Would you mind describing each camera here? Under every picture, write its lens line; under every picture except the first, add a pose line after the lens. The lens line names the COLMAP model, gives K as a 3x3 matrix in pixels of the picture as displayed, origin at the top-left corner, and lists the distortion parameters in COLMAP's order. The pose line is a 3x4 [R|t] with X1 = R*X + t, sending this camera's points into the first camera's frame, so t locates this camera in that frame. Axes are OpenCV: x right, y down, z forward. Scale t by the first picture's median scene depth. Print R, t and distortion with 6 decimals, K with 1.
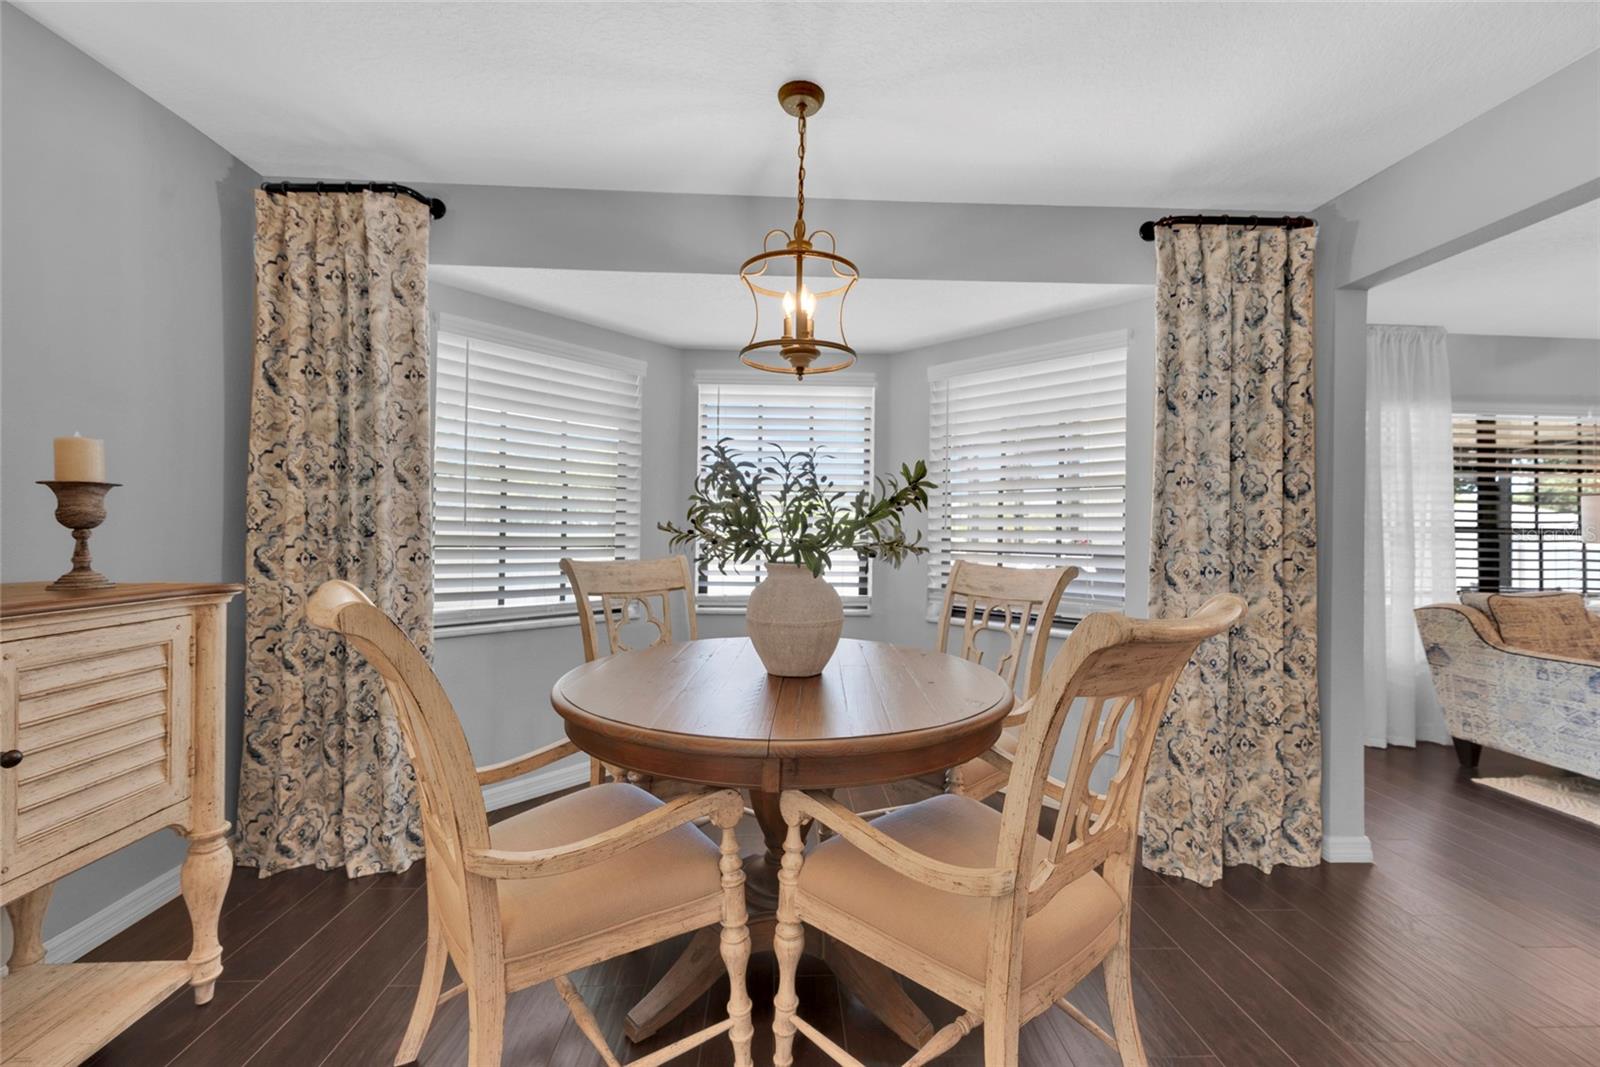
lens RADIAL K [[638.2, 0, 802.2], [0, 638.2, 525.2], [0, 0, 1]] dist [-0.000893, -0.000483]
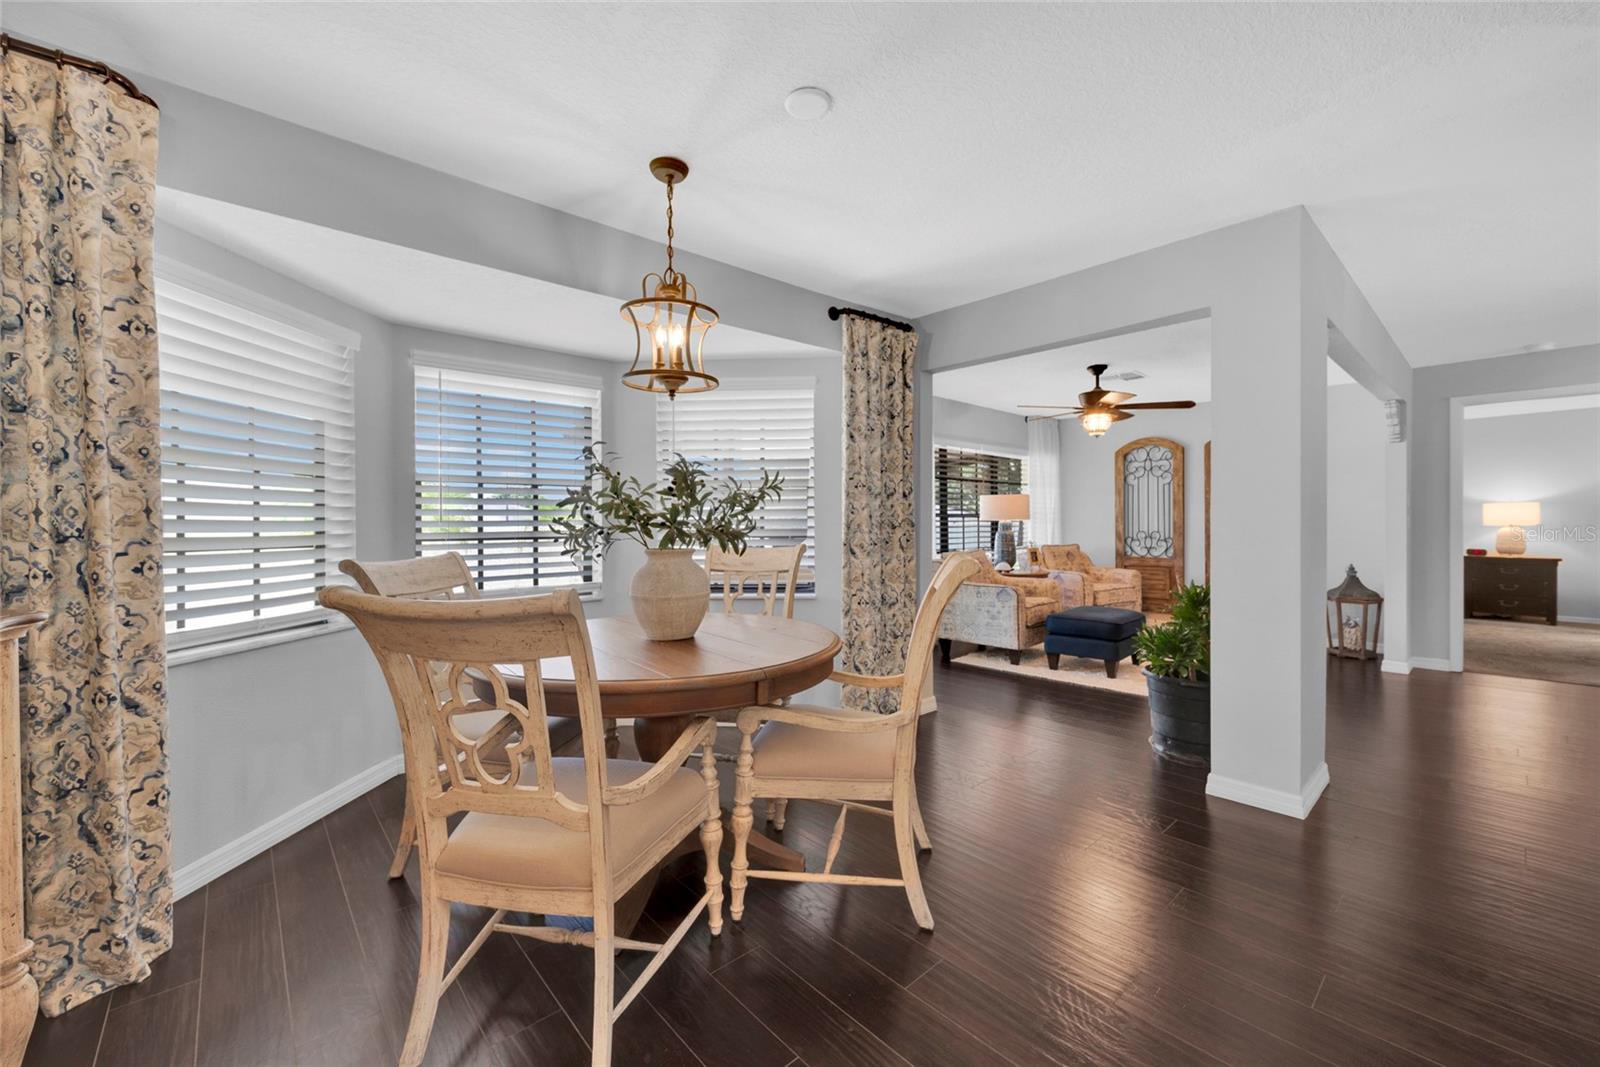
lens RADIAL K [[638.2, 0, 804.5], [0, 638.2, 522.5], [0, 0, 1]] dist [-0.000893, -0.000483]
pose [[0.768266, -0.019578, 0.639831, -0.485168], [0.011318, 0.999791, 0.017003, -0.007763], [-0.640031, -0.005821, 0.768327, -0.089970]]
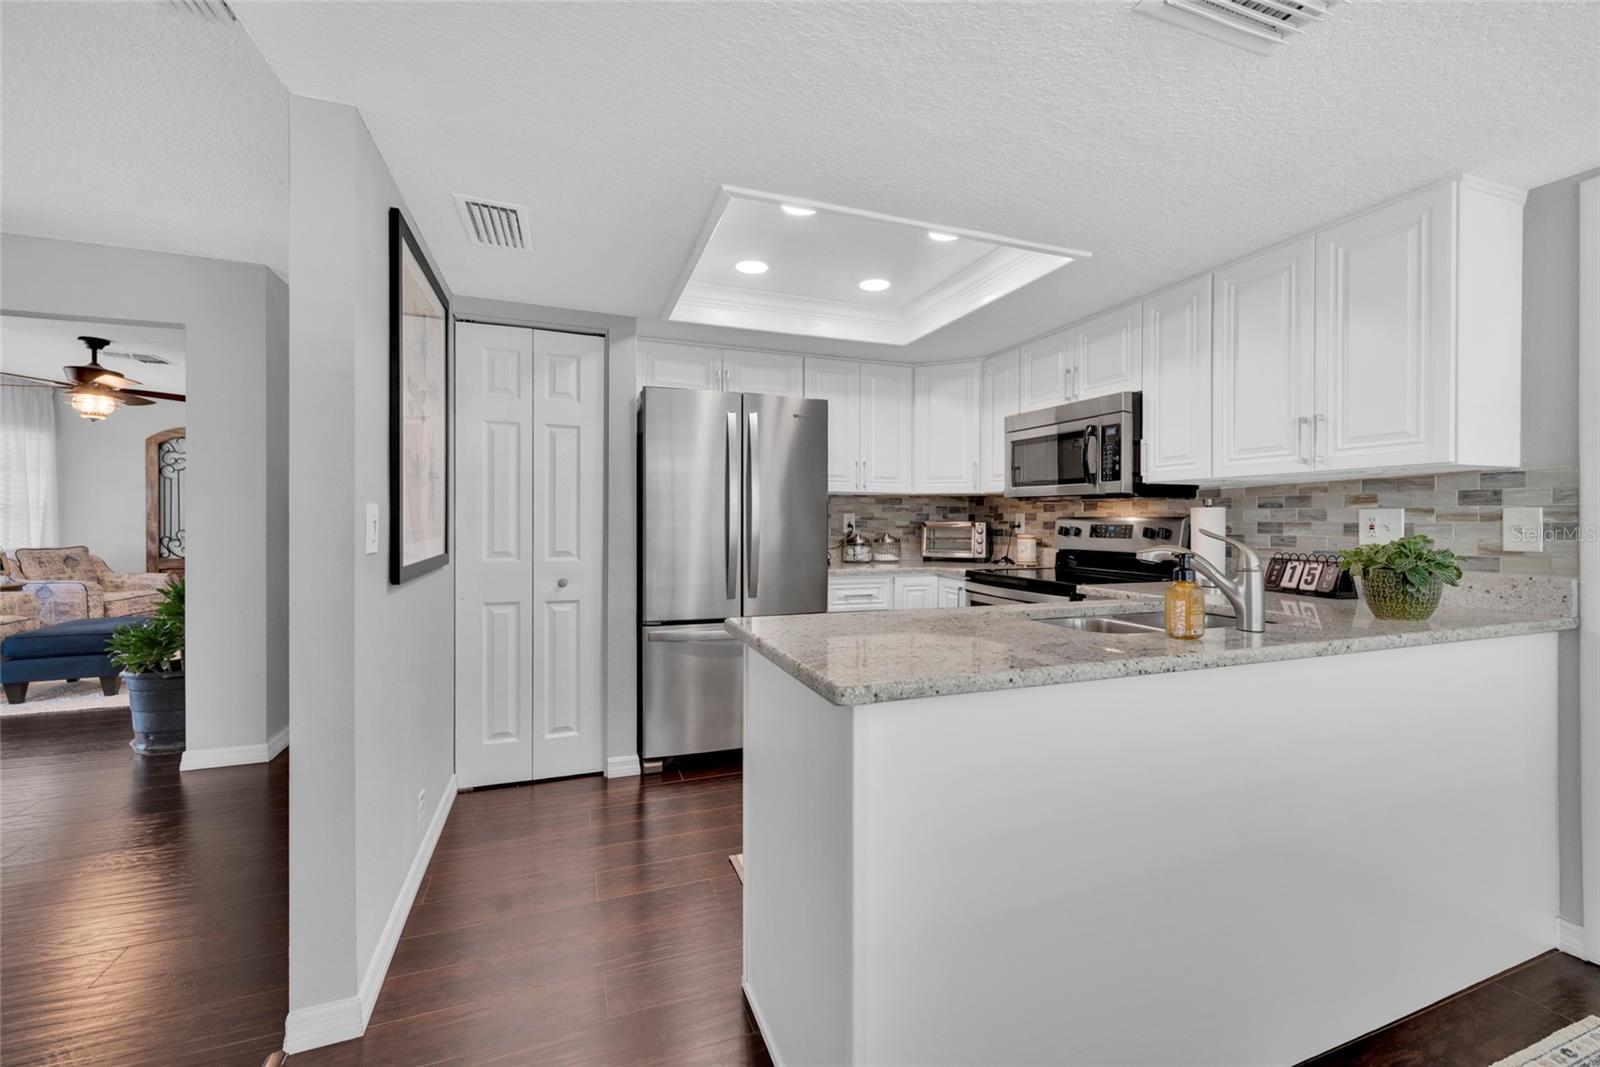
lens RADIAL K [[638.2, 0, 807.7], [0, 638.2, 527.5], [0, 0, 1]] dist [-0.000893, -0.000483]
pose [[-0.321574, -0.025709, 0.946535, -0.782852], [-0.020370, 0.999588, 0.020229, -0.018661], [-0.946665, -0.012776, -0.321965, -0.450949]]
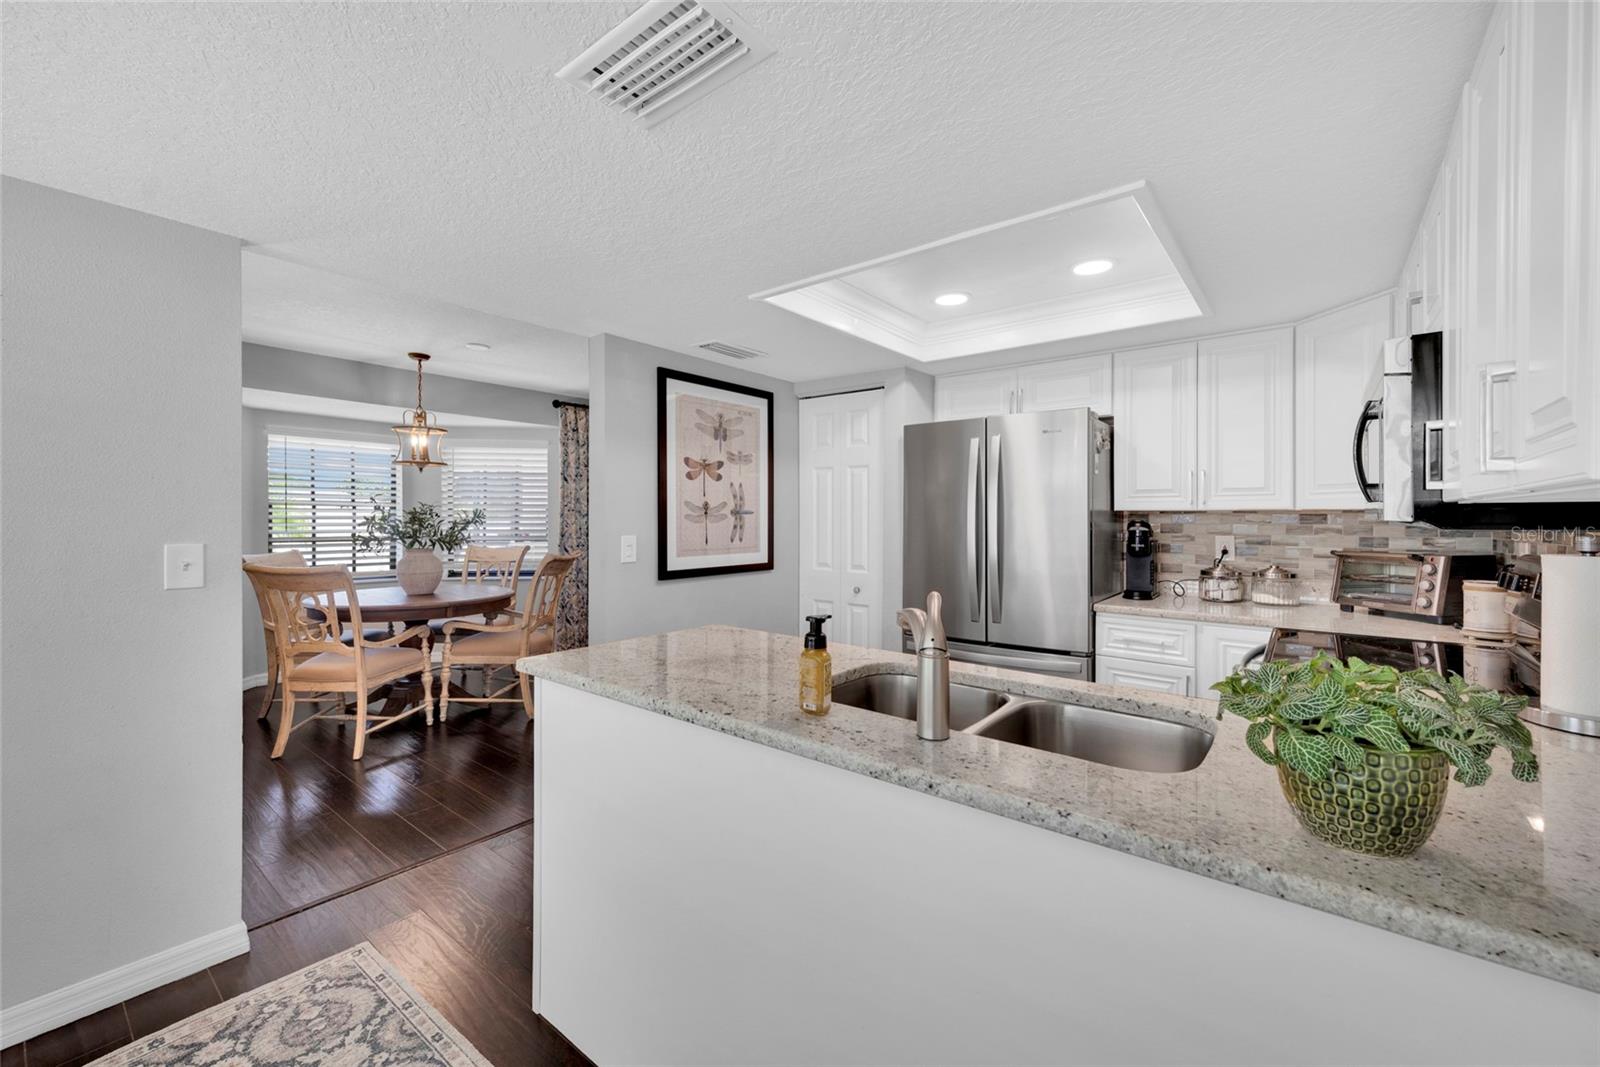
lens RADIAL K [[638.2, 0, 802.2], [0, 638.2, 527.3], [0, 0, 1]] dist [-0.000893, -0.000483]
pose [[0.647130, -0.021205, 0.762085, -0.737165], [-0.003227, 0.999528, 0.030552, -0.080718], [-0.762373, -0.022230, 0.646756, -1.338778]]
